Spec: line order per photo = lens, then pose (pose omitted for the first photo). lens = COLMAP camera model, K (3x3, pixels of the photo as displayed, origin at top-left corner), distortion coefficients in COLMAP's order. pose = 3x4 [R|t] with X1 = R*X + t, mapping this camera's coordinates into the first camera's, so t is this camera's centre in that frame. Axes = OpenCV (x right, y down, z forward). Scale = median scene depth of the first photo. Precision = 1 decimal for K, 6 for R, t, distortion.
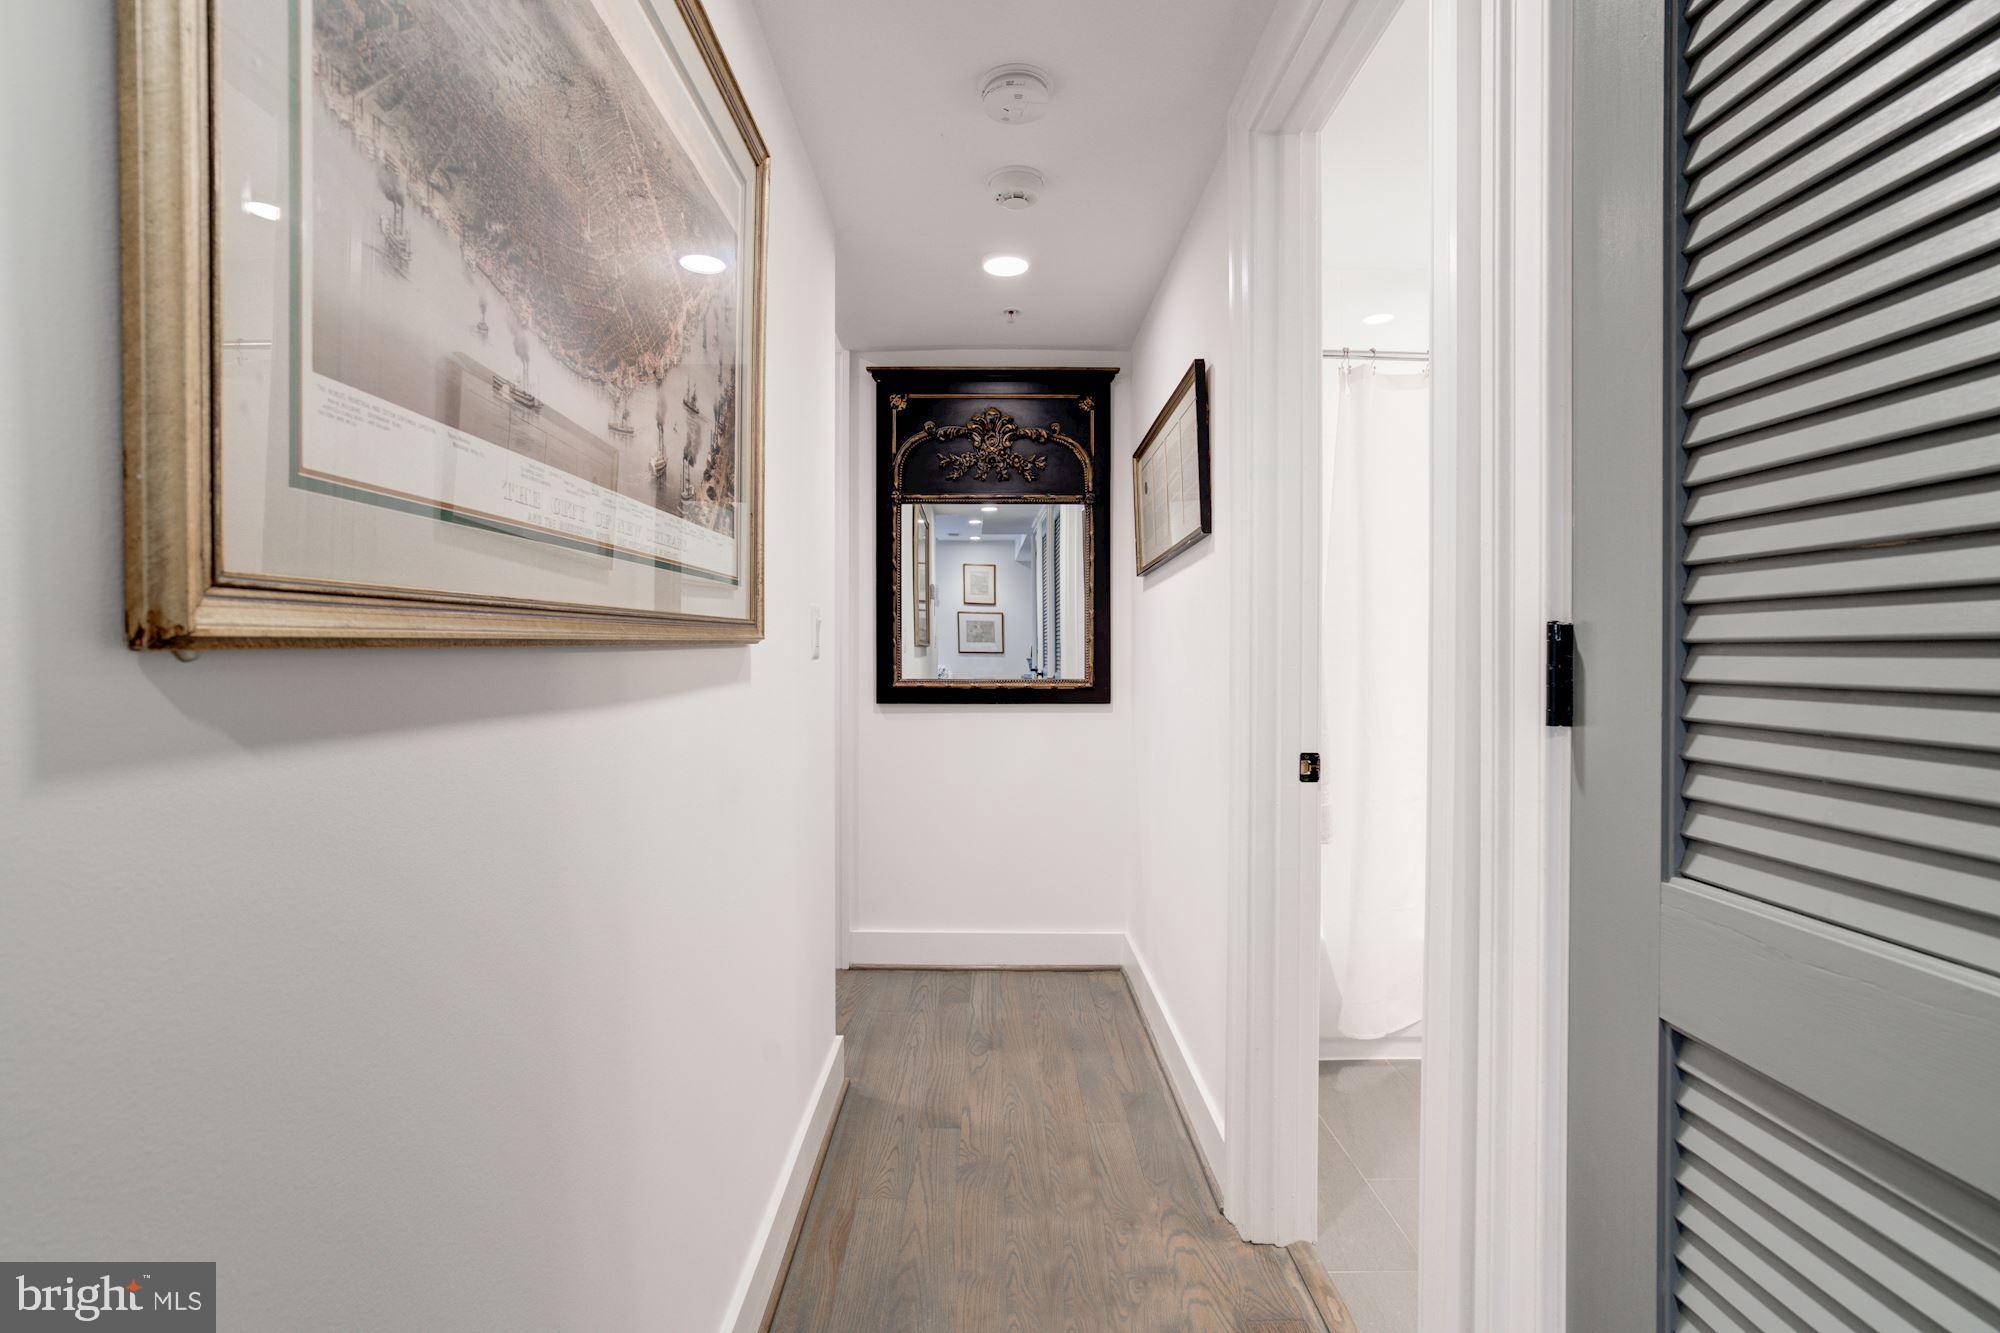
lens RADIAL K [[938.1, 0, 981.3], [0, 938.1, 658.8], [0, 0, 1]] dist [-0.036335, 0.000592]
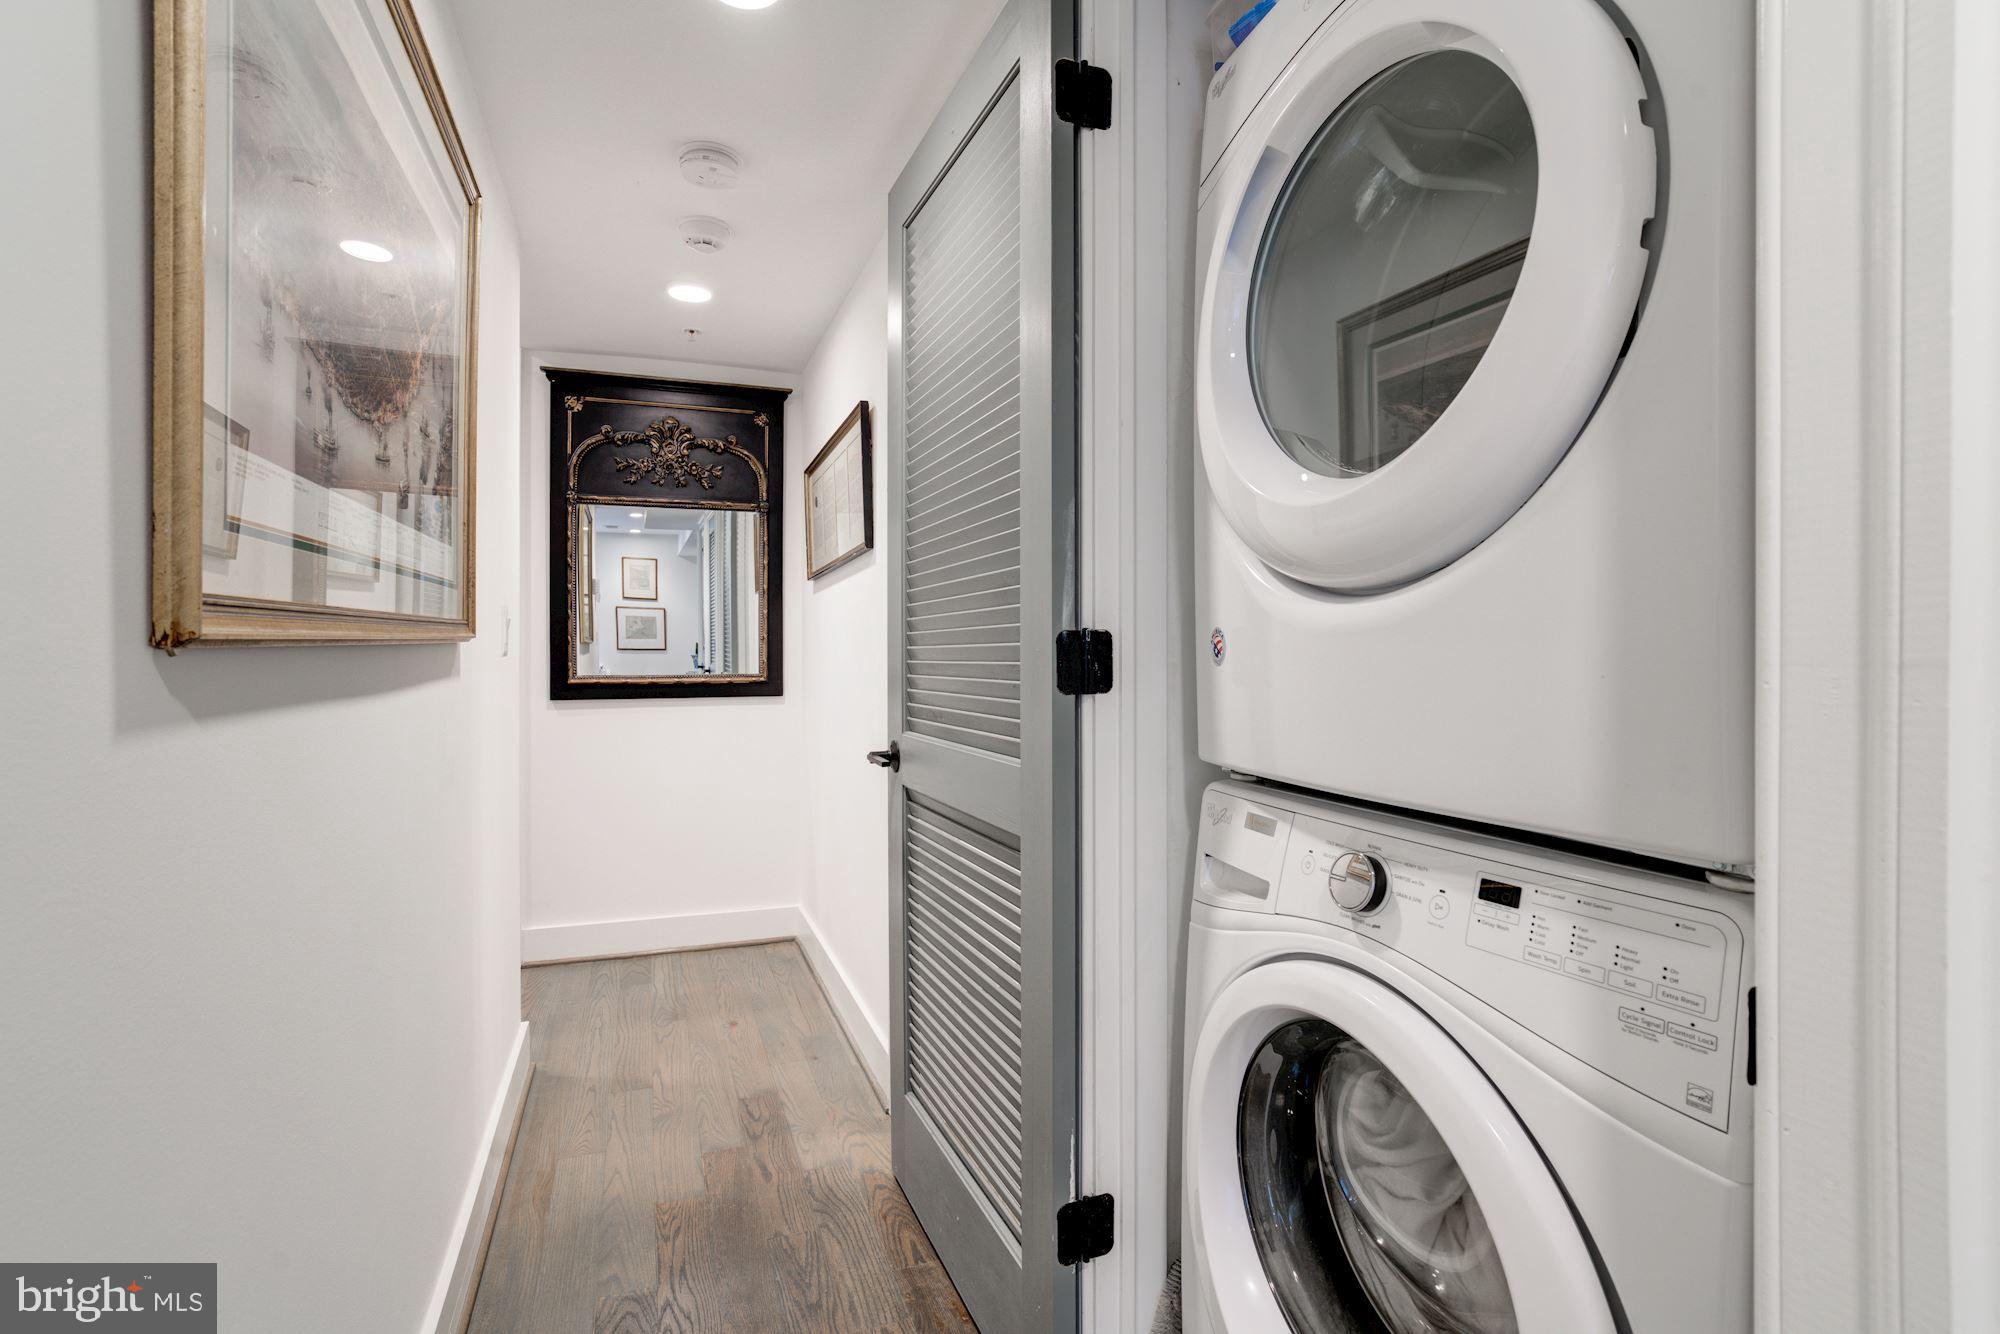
lens RADIAL K [[938.1, 0, 981.3], [0, 938.1, 659.3], [0, 0, 1]] dist [-0.036335, 0.000592]
pose [[0.937920, -0.004550, 0.346822, -0.025139], [0.003123, 0.999984, 0.004673, 0.000646], [-0.346838, -0.003299, 0.937919, -0.105233]]
